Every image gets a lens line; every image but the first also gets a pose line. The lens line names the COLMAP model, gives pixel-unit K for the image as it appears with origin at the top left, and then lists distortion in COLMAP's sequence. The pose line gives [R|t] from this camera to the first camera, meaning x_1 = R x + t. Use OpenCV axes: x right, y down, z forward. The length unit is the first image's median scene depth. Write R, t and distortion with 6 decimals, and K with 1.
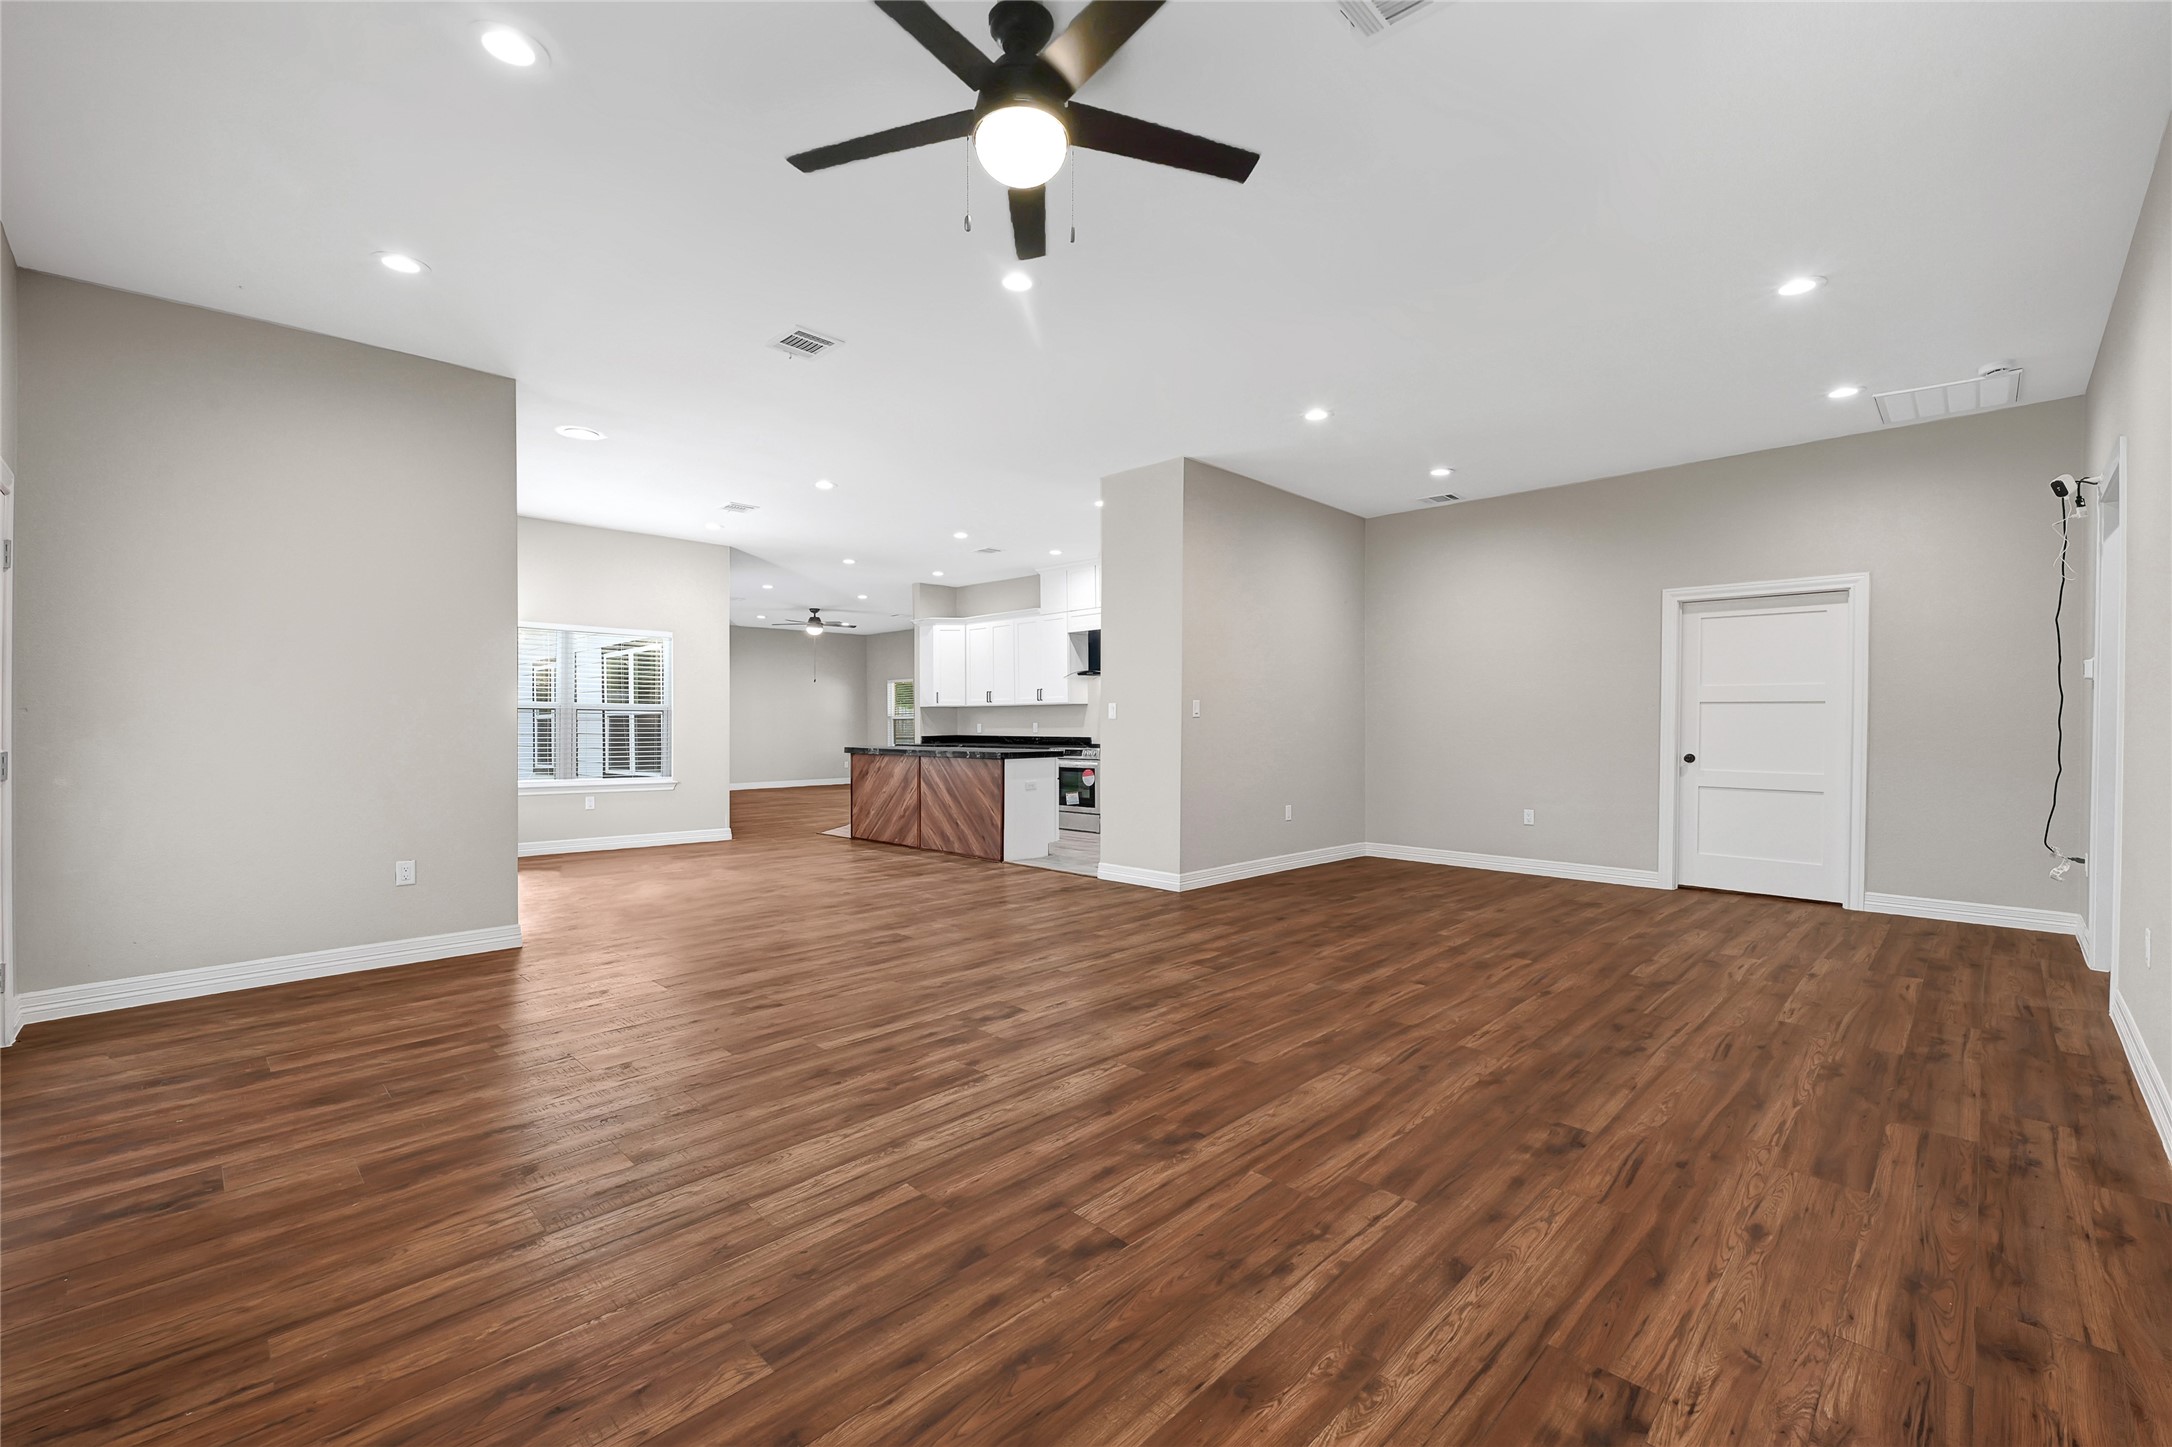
lens RADIAL K [[877.8, 0, 1085.9], [0, 877.8, 734.9], [0, 0, 1]] dist [0.000781, -0.000517]
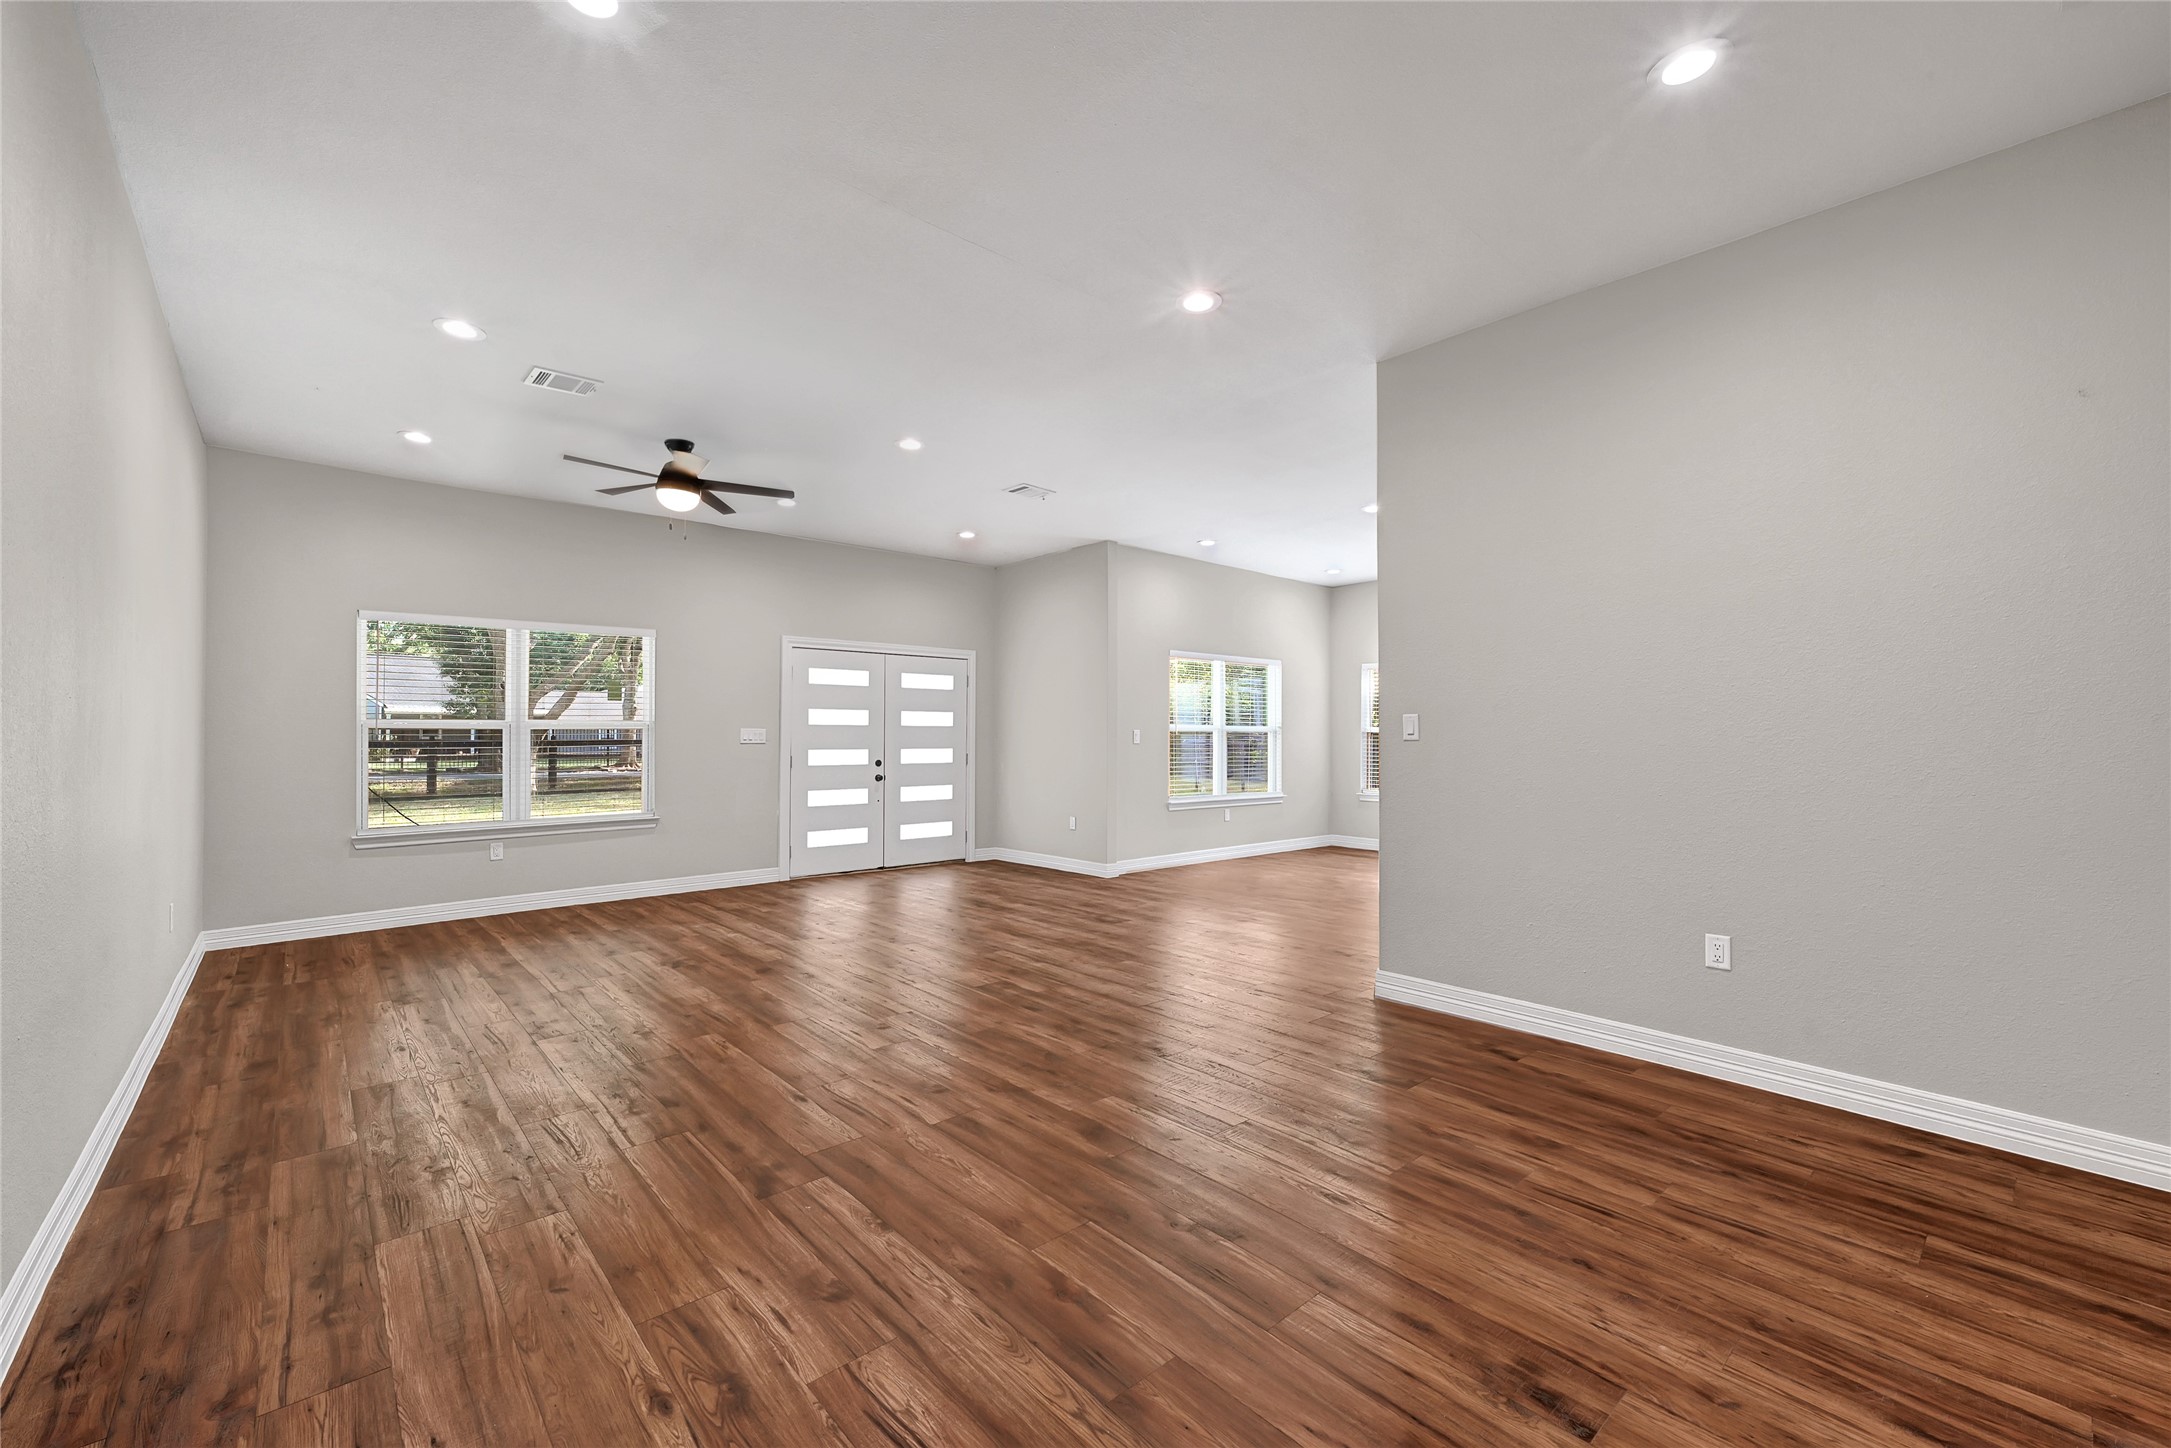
lens RADIAL K [[877.4, 0, 1076.6], [0, 877.4, 719.8], [0, 0, 1]] dist [0.000781, -0.000517]
pose [[-0.047882, -0.023976, -0.998565, 0.862764], [-0.016905, 0.999588, -0.023190, -0.017428], [0.998710, 0.015771, -0.048268, 0.850517]]
